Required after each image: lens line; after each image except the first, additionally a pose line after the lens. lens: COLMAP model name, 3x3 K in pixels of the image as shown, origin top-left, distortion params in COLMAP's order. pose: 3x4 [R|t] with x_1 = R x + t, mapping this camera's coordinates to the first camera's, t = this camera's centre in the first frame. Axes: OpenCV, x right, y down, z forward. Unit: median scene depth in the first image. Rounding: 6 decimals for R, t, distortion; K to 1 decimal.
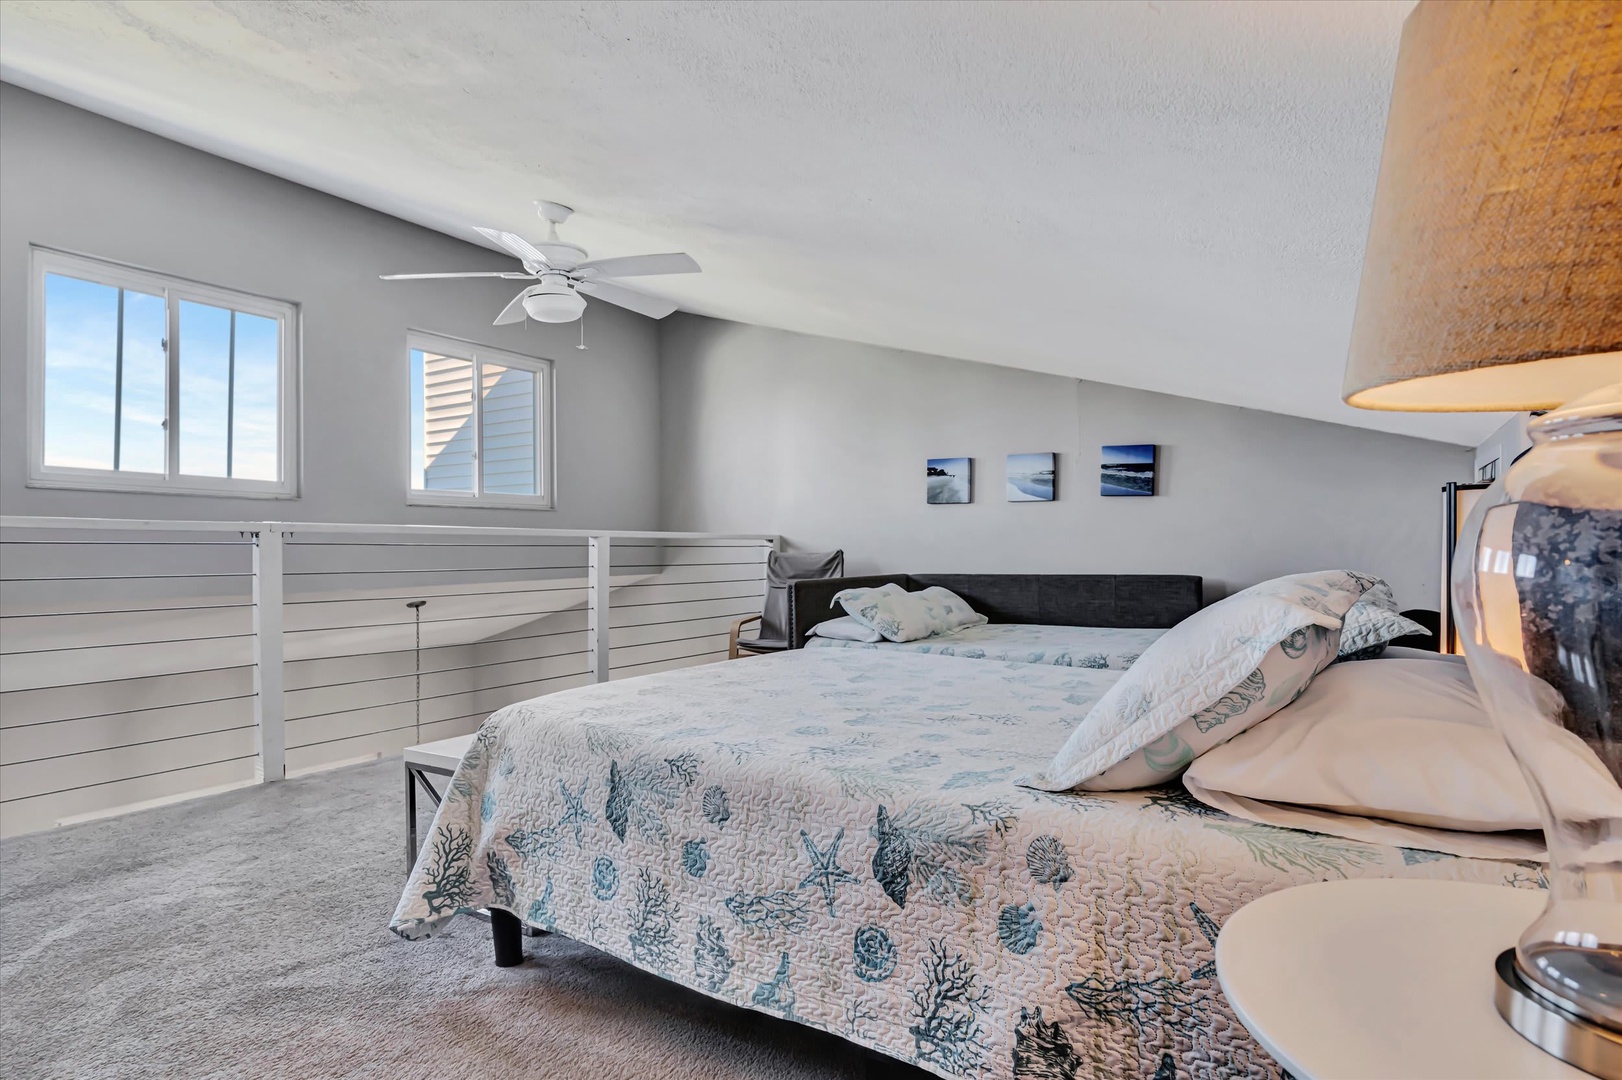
lens RADIAL K [[859.6, 0, 813.5], [0, 859.6, 537.7], [0, 0, 1]] dist [-0.000676, -0.000010]
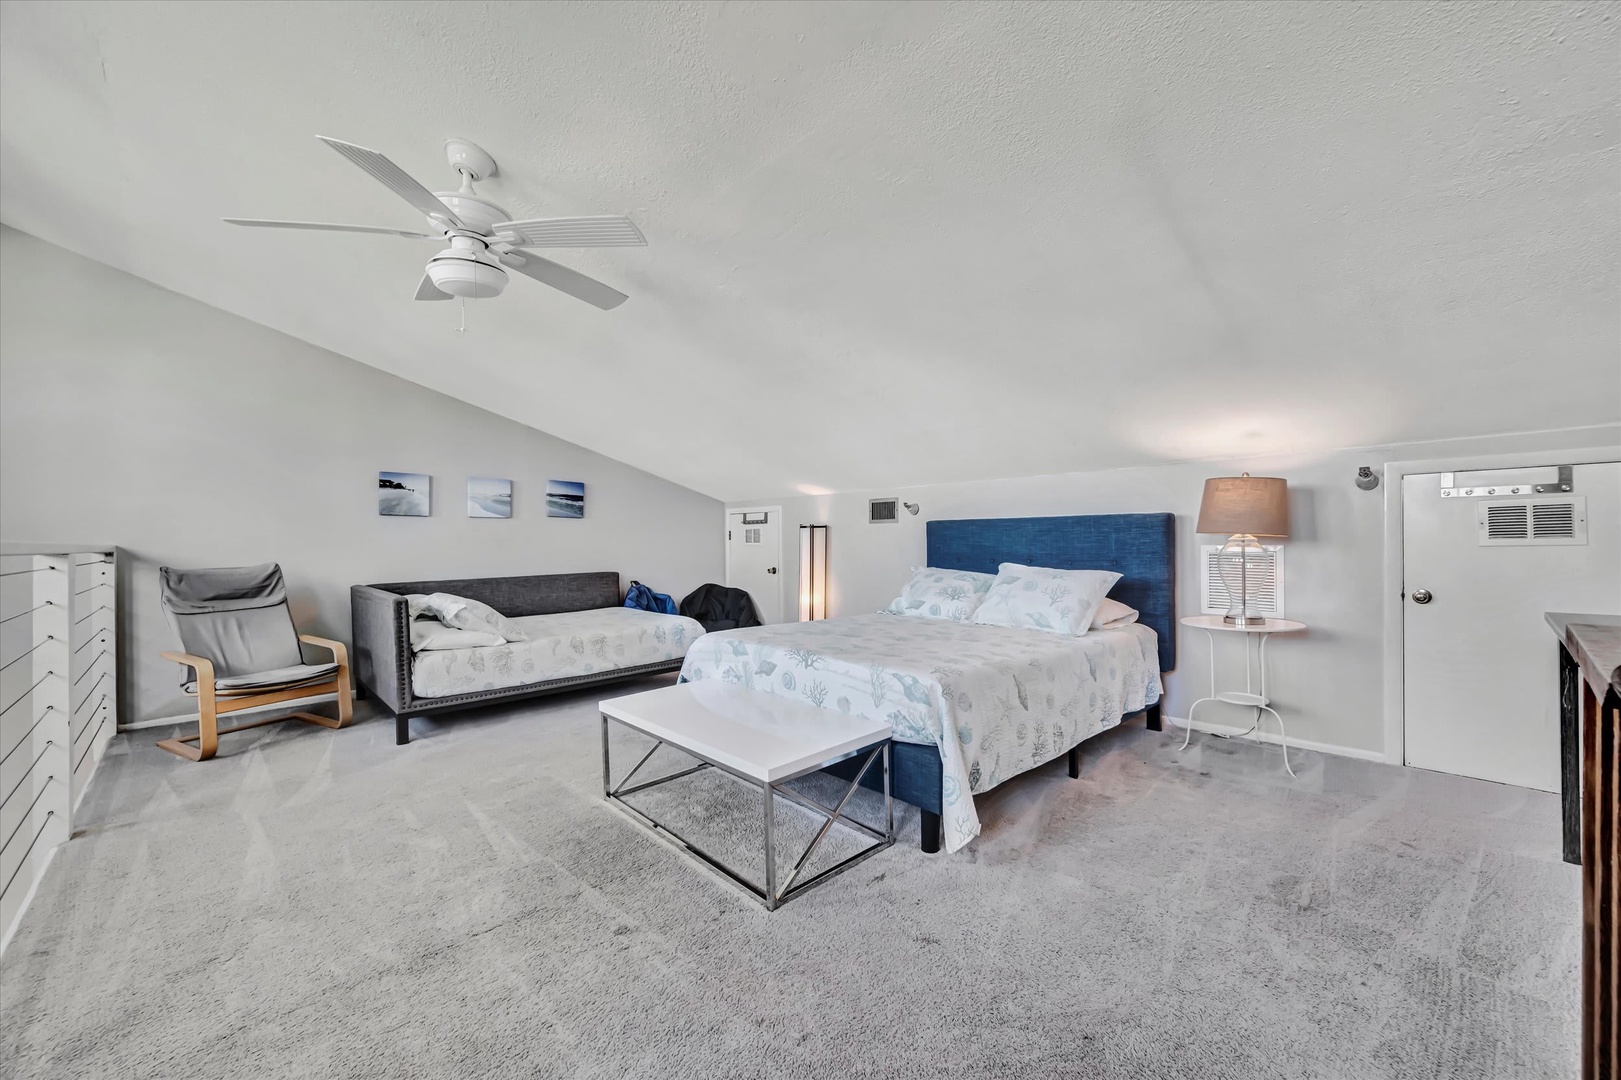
lens RADIAL K [[644.1, 0, 812.6], [0, 644.1, 544.3], [0, 0, 1]] dist [-0.000412, -0.000025]
pose [[0.220672, -0.001347, 0.975347, -0.542058], [-0.000230, 0.999999, 0.001433, -0.006250], [-0.975348, -0.000541, 0.220671, 0.361121]]
